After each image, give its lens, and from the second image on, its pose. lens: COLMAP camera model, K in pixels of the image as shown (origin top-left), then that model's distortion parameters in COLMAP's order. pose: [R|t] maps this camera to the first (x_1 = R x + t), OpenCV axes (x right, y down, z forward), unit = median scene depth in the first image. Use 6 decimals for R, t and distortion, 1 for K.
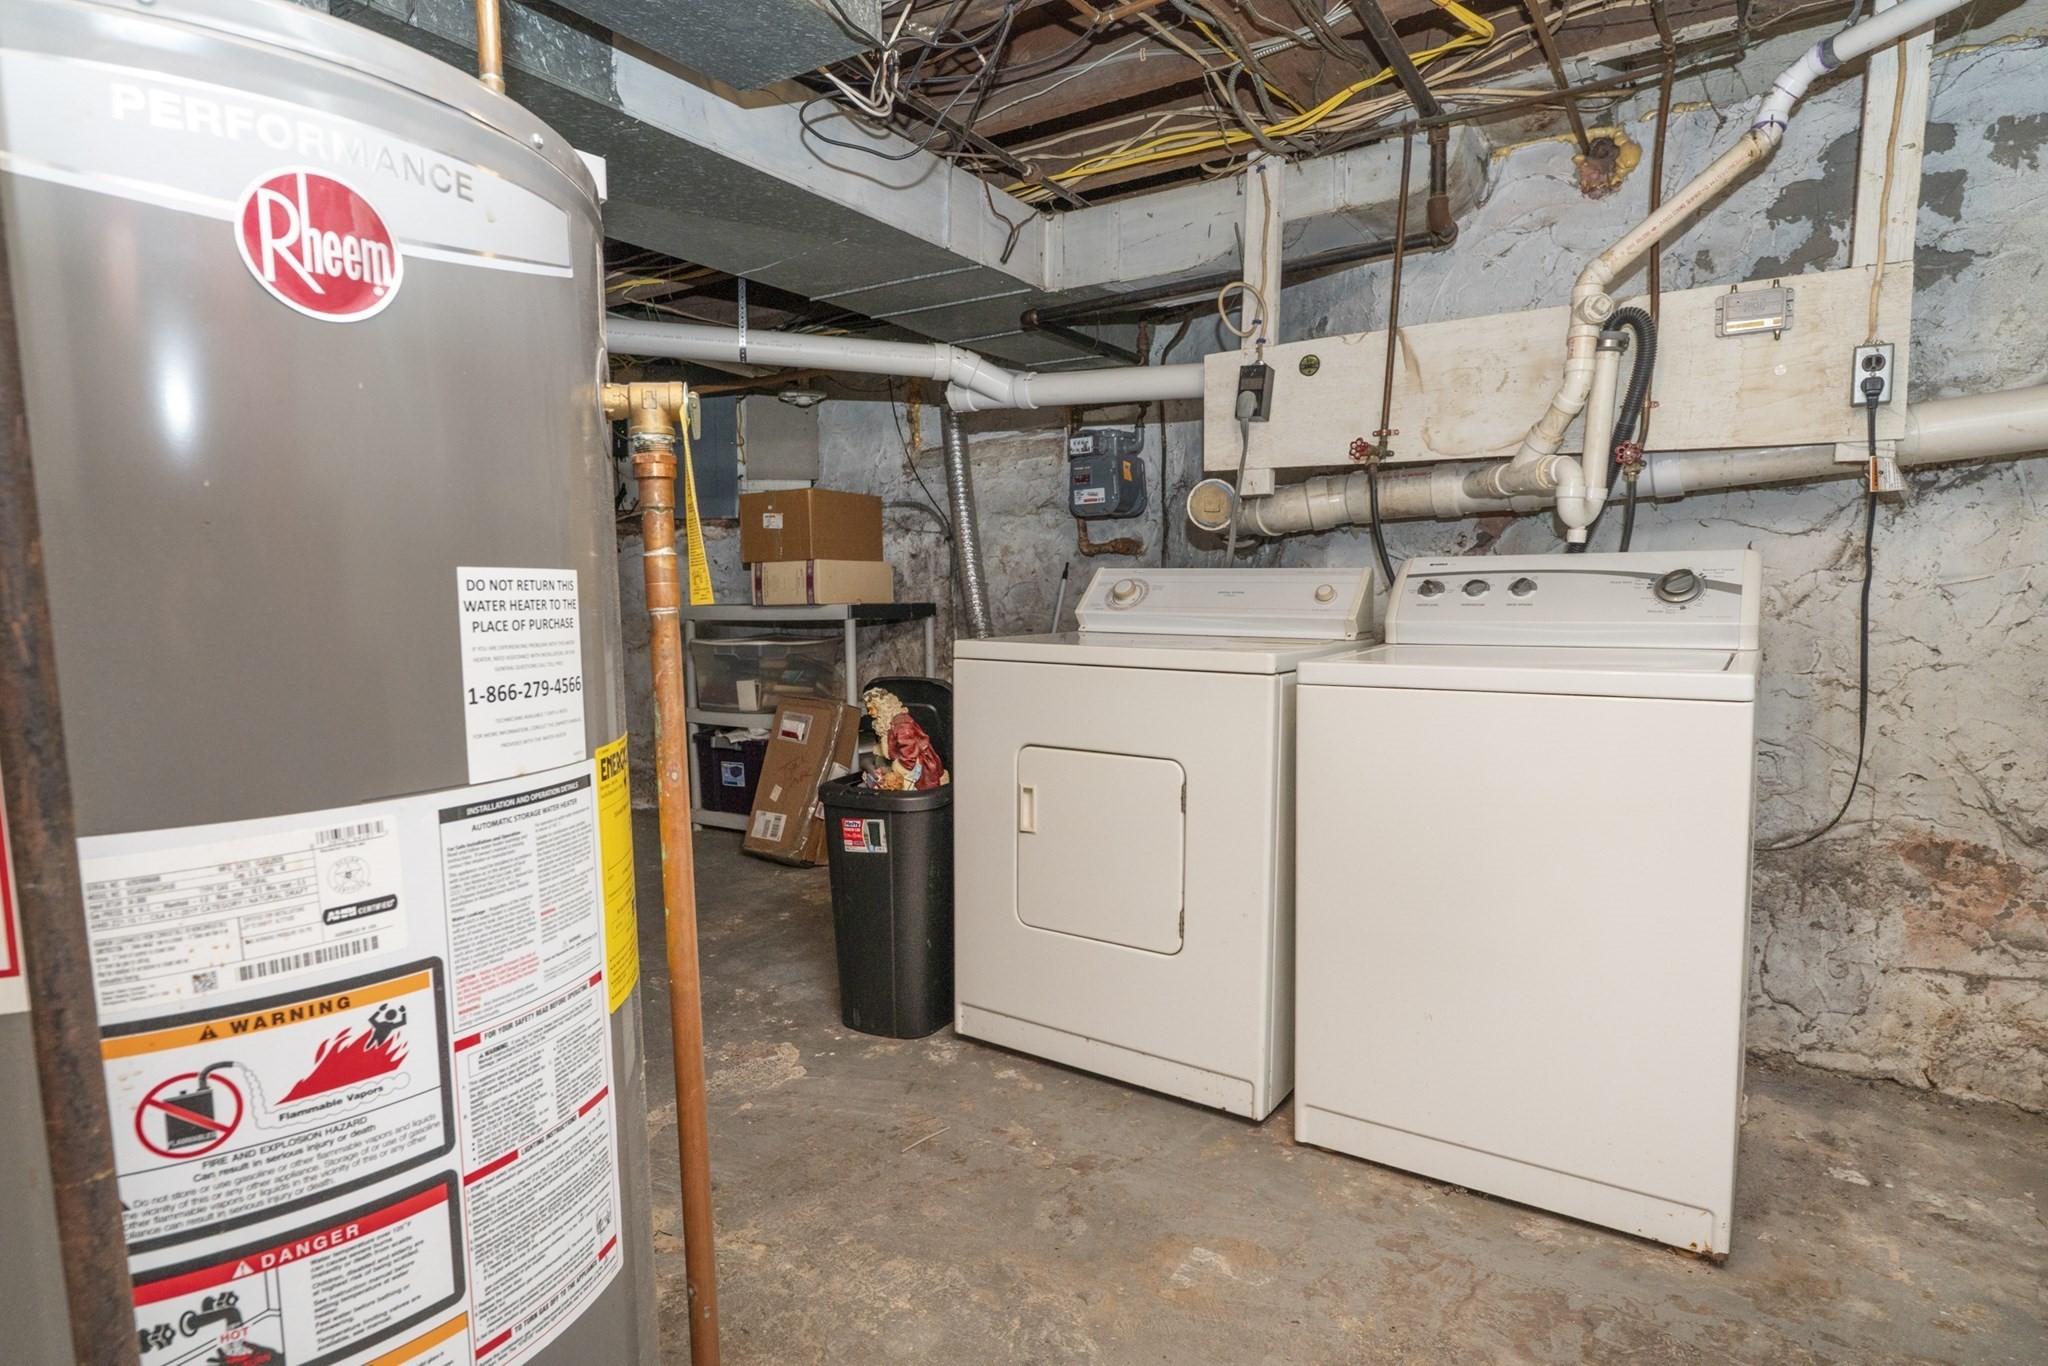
lens RADIAL K [[1091.7, 0, 1018.3], [0, 1091.7, 686.8], [0, 0, 1]] dist [-0.007383, 0.002315]
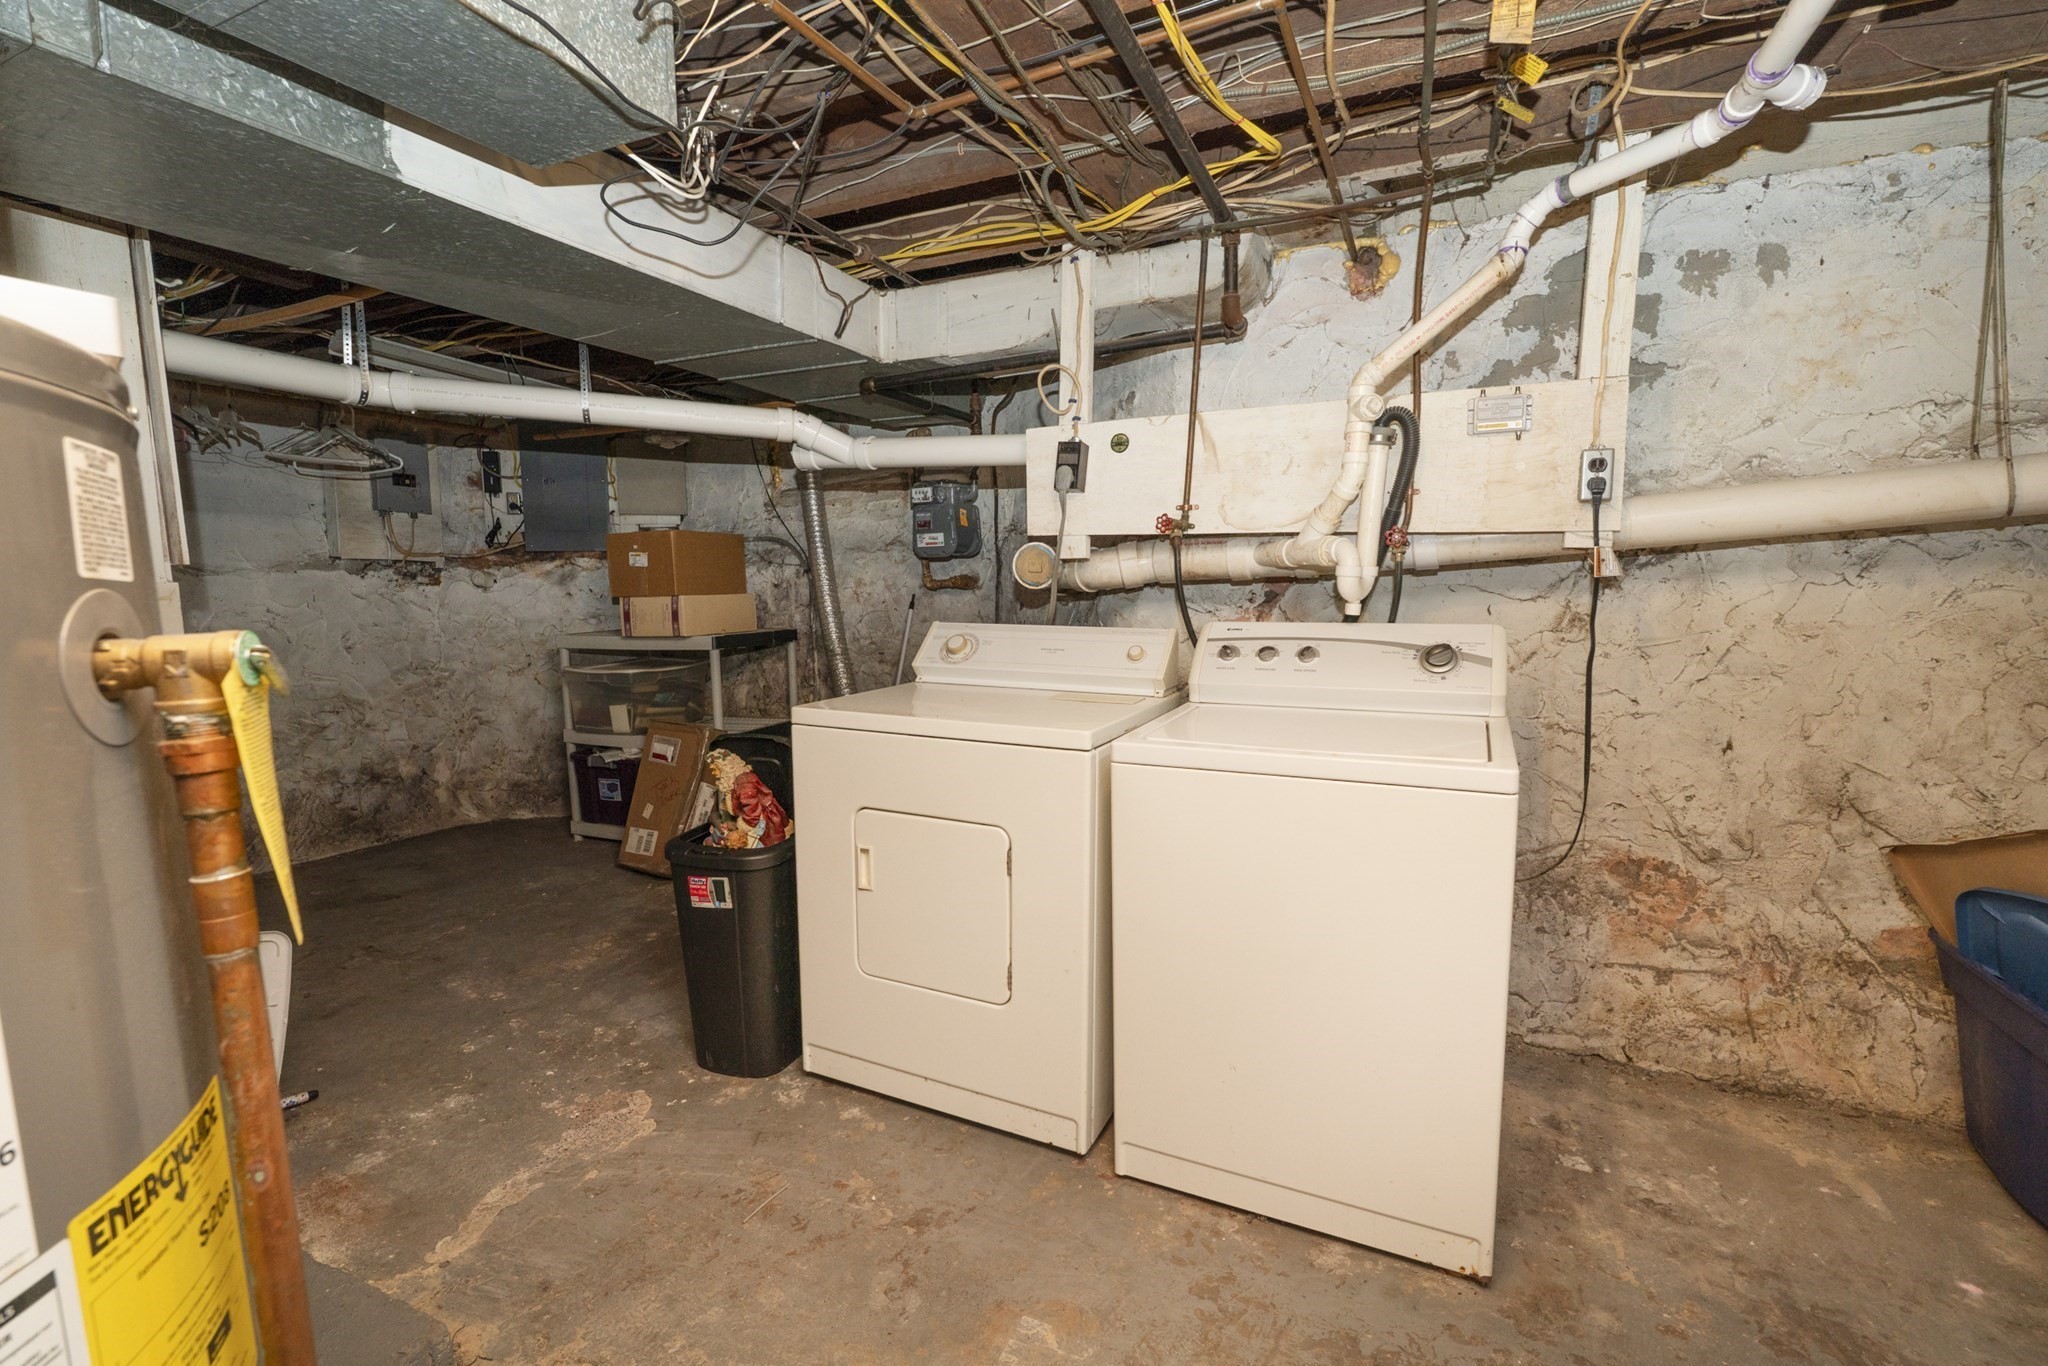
lens RADIAL K [[900.0, 0, 1016.2], [0, 900.0, 691.7], [0, 0, 1]] dist [-0.011285, 0.002704]
pose [[0.989908, -0.020539, 0.140214, 0.037102], [0.016100, 0.999335, 0.032722, -0.090173], [-0.140793, -0.030134, 0.989580, 0.129876]]
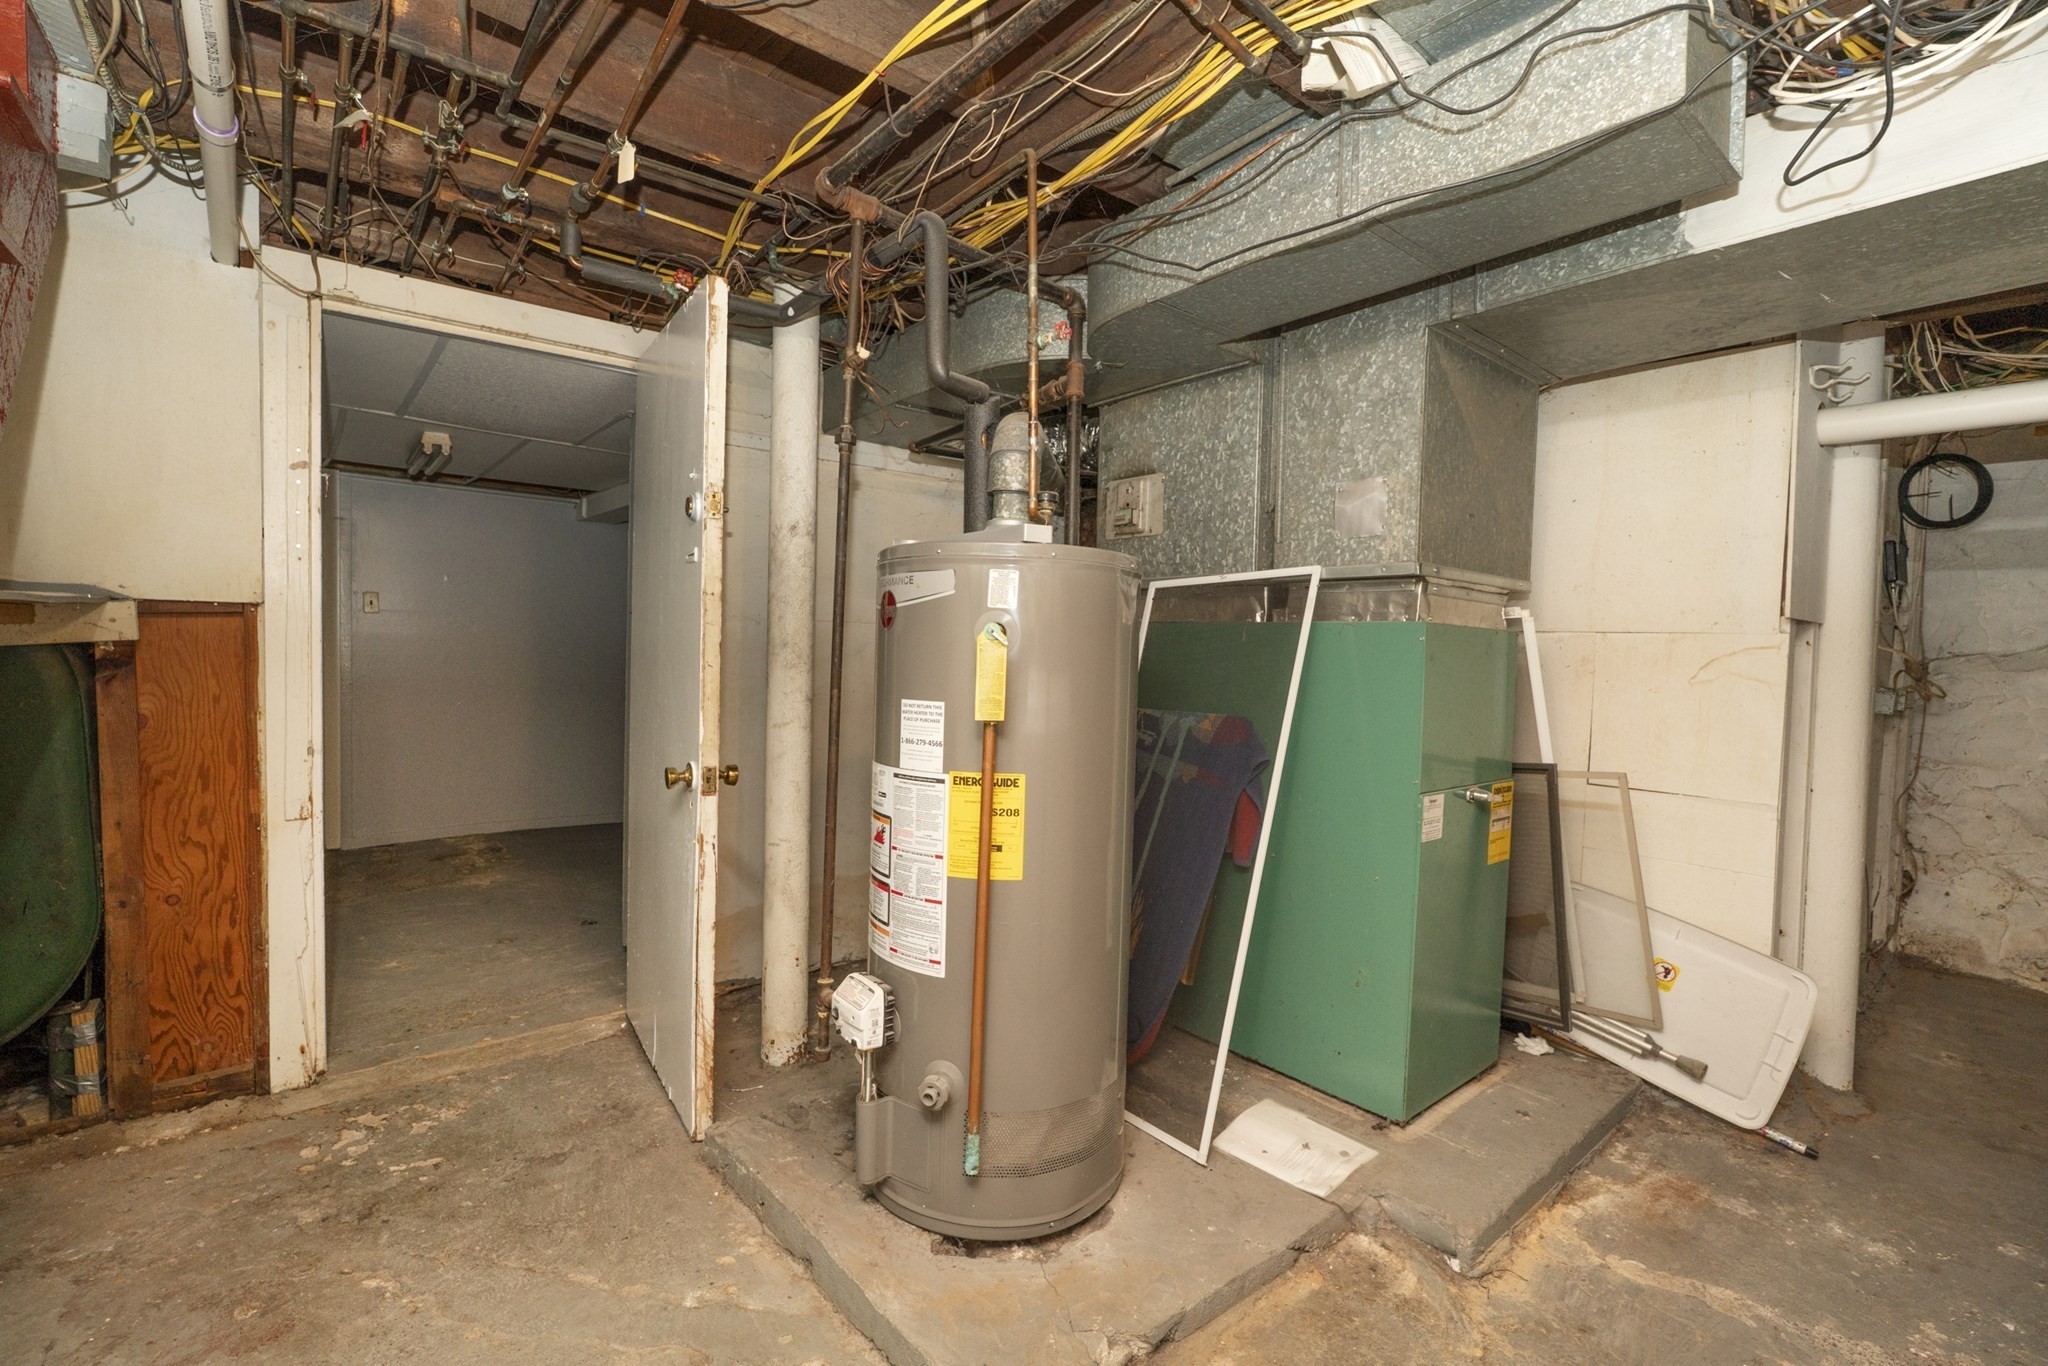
lens RADIAL K [[900.0, 0, 1025.2], [0, 900.0, 680.6], [0, 0, 1]] dist [-0.011285, 0.002704]
pose [[-0.298557, 0.028640, -0.953962, 0.525482], [-0.108030, 0.992111, 0.063595, -0.102760], [0.948258, 0.122044, -0.293107, 0.583468]]
